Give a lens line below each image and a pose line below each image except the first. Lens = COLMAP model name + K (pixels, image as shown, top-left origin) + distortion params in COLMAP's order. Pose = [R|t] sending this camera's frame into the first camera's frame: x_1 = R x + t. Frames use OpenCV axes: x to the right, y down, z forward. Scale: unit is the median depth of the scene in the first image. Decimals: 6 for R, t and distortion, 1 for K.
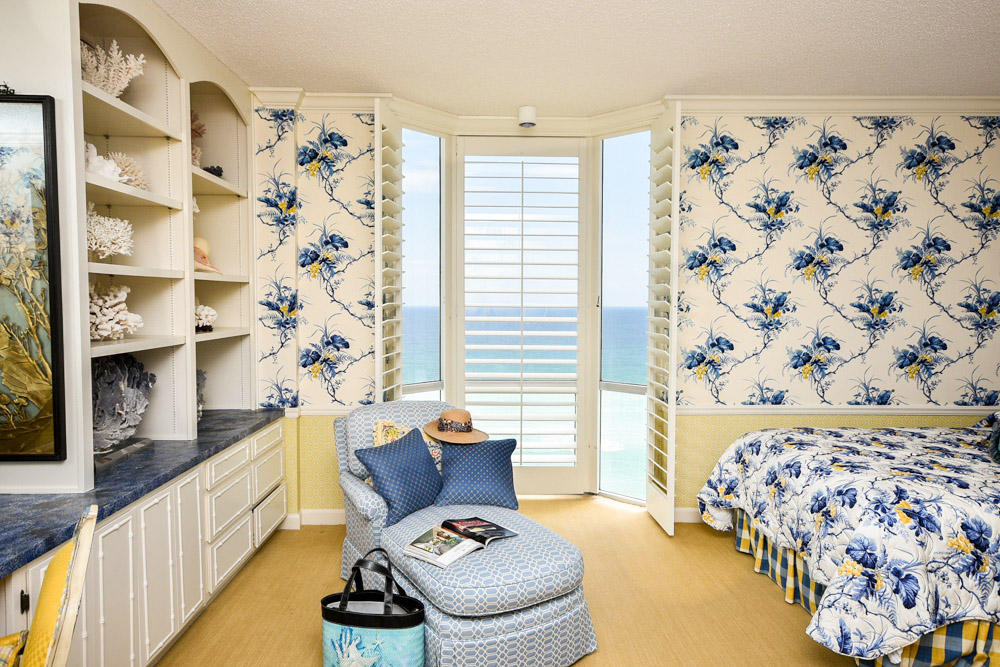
lens RADIAL K [[641.8, 0, 502.7], [0, 641.8, 328.0], [0, 0, 1]] dist [0.008977, 0.005345]
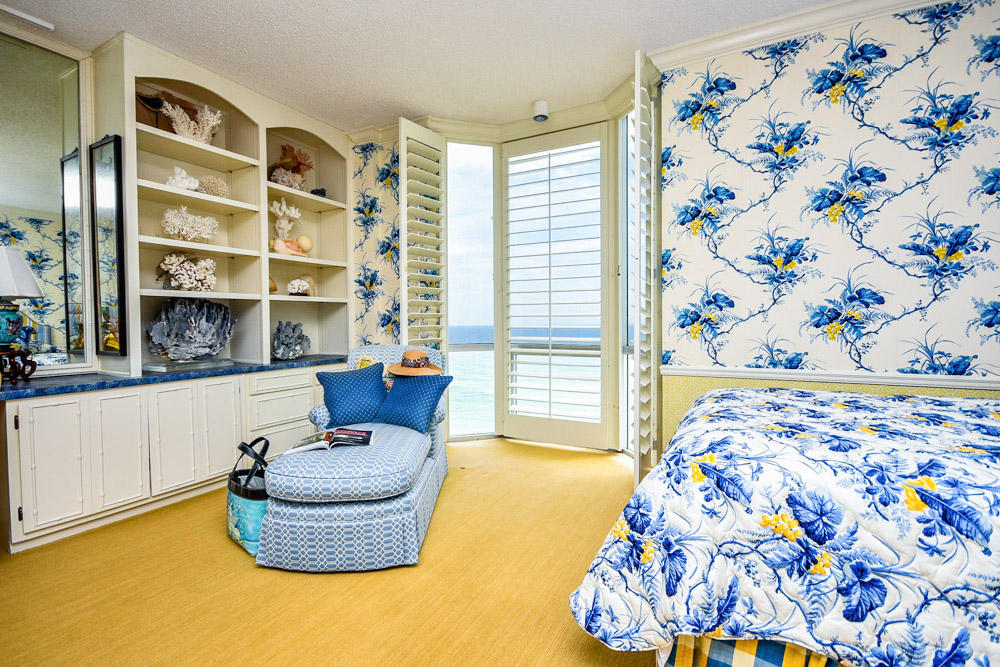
lens RADIAL K [[466.8, 0, 497.6], [0, 466.8, 333.5], [0, 0, 1]] dist [0.001680, -0.005472]
pose [[0.863418, 0.001265, -0.504487, 0.425451], [-0.010466, 0.999827, -0.015404, 0.090319], [0.504380, 0.018580, 0.863282, 0.266567]]
